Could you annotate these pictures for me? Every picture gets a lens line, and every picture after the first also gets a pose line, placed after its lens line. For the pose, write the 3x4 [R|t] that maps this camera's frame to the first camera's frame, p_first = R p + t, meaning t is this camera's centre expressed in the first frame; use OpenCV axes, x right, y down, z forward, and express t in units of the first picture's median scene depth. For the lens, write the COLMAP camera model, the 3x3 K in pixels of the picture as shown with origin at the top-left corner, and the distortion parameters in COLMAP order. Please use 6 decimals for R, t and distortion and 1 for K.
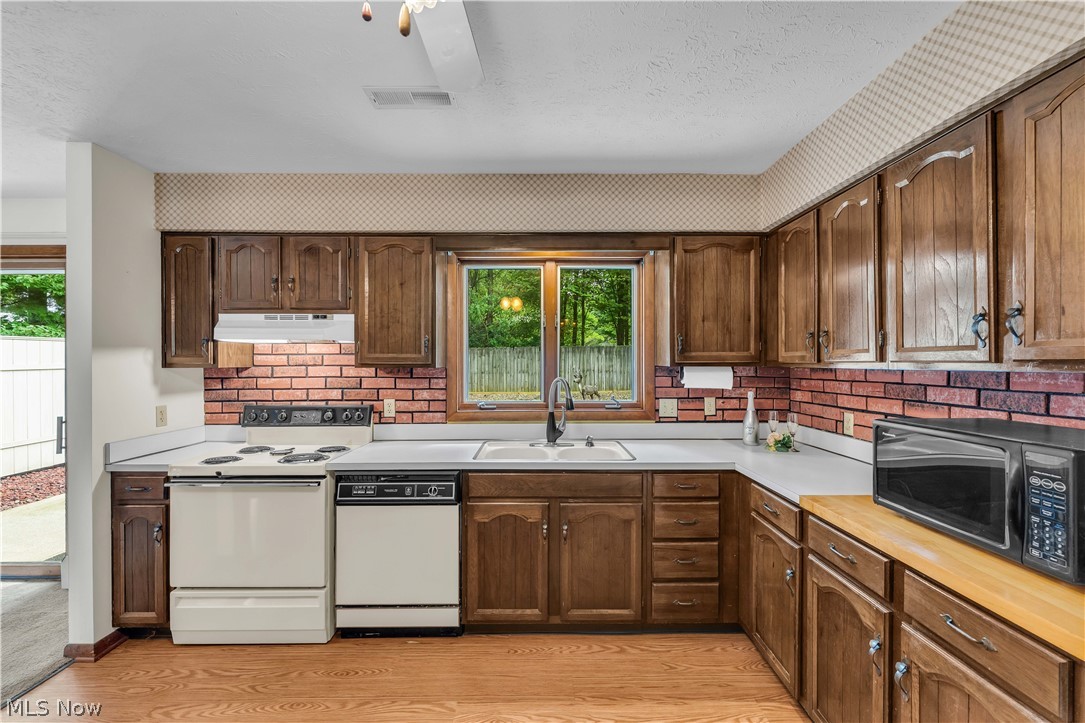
lens RADIAL K [[435.8, 0, 546.6], [0, 435.8, 364.1], [0, 0, 1]] dist [0.000212, -0.001077]
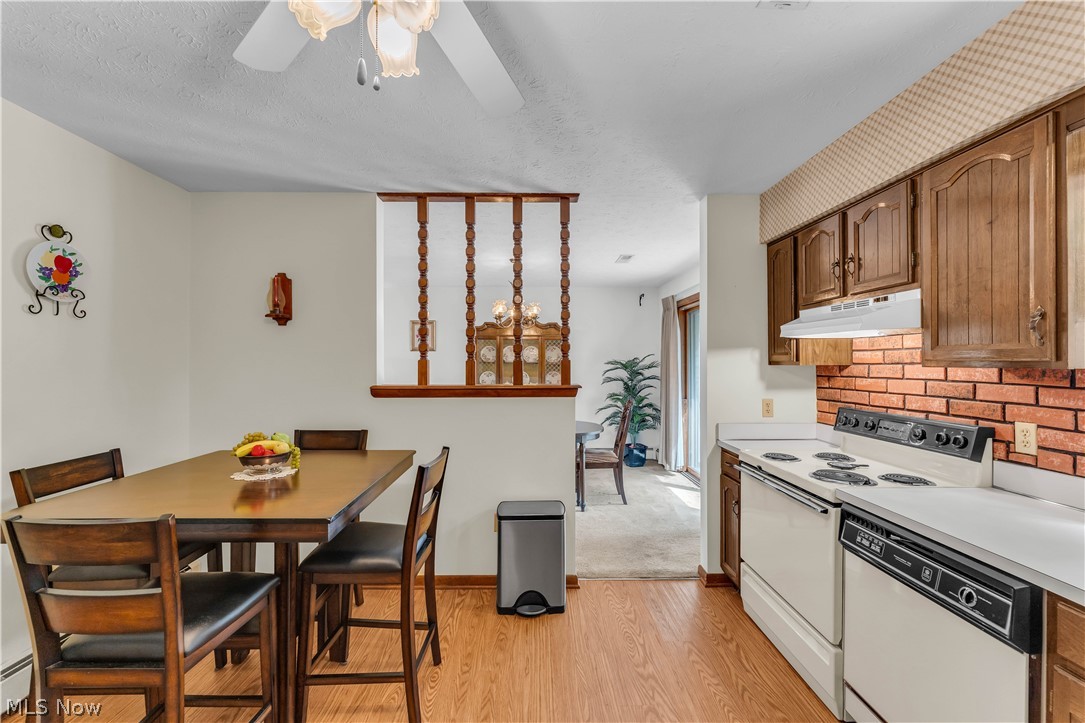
lens RADIAL K [[435.8, 0, 538.8], [0, 435.8, 361.7], [0, 0, 1]] dist [0.000212, -0.001077]
pose [[0.016036, -0.000039, -0.999871, 0.254025], [-0.001411, 0.999999, -0.000062, 0.001109], [0.999870, 0.001411, 0.016036, 0.432990]]
